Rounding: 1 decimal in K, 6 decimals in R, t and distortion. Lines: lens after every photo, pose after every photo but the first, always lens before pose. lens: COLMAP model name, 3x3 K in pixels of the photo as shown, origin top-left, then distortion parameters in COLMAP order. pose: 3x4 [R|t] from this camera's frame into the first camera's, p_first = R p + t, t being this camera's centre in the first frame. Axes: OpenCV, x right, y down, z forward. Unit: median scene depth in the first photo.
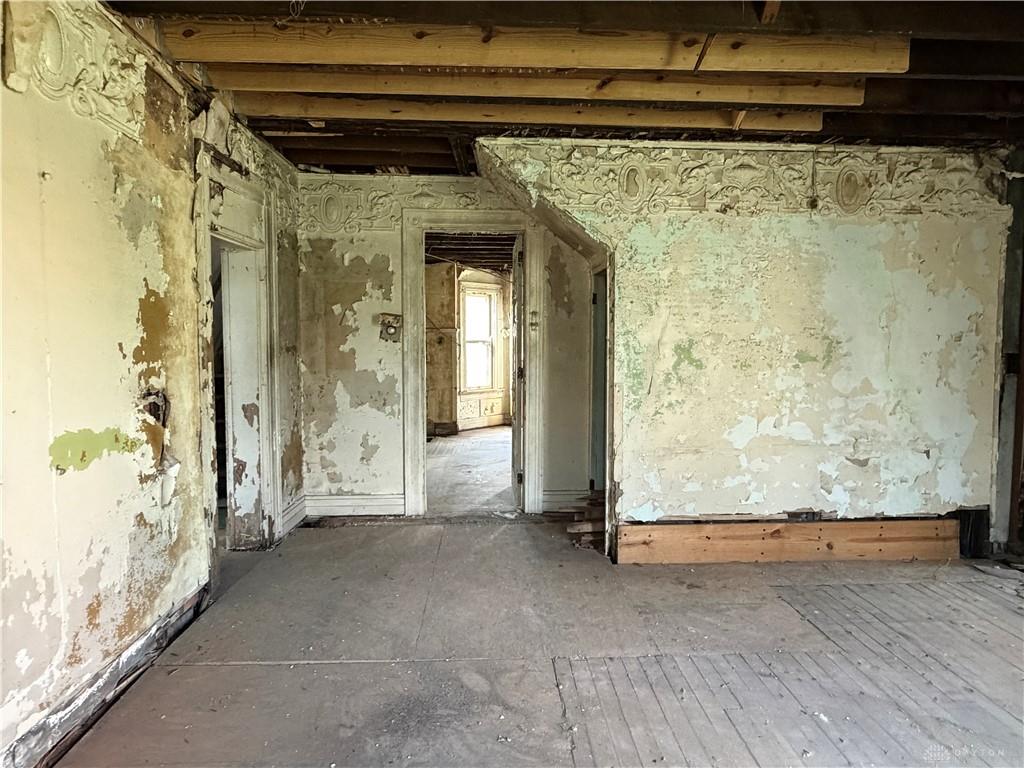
lens RADIAL K [[585.5, 0, 514.9], [0, 585.5, 380.3], [0, 0, 1]] dist [-0.002188, 0.002007]
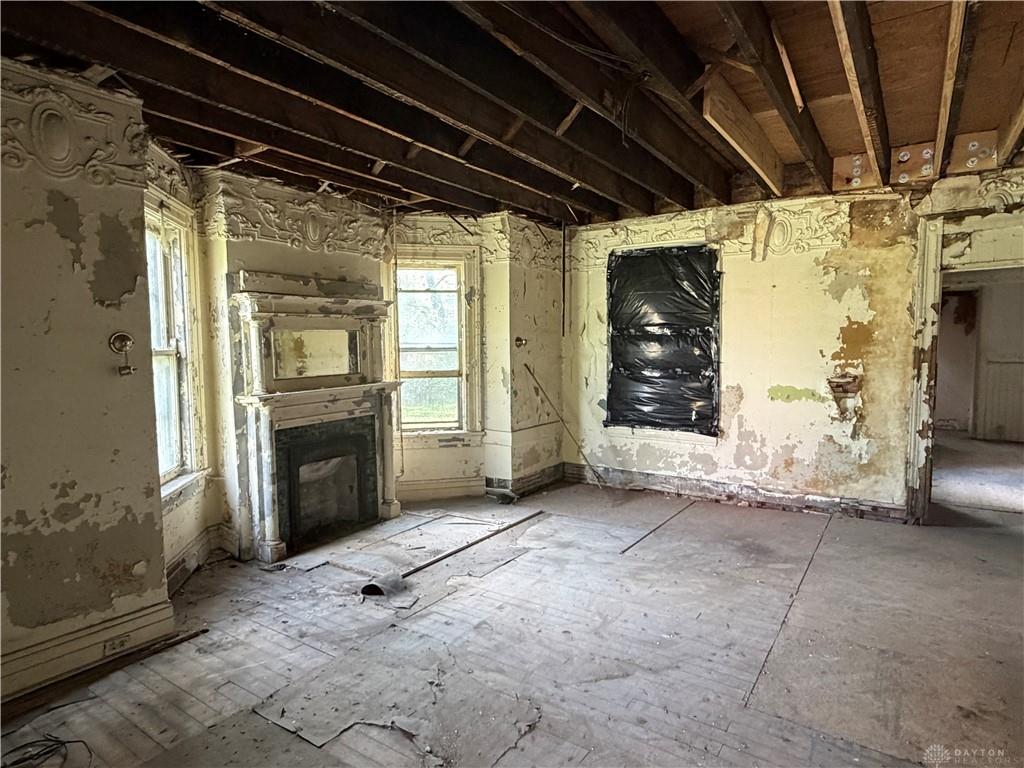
lens RADIAL K [[585.5, 0, 514.0], [0, 585.5, 385.7], [0, 0, 1]] dist [-0.002188, 0.002007]
pose [[-0.601214, 0.059468, -0.796872, 1.596866], [-0.046707, 0.992907, 0.109337, -0.108711], [0.797722, 0.102954, -0.594172, 1.317800]]
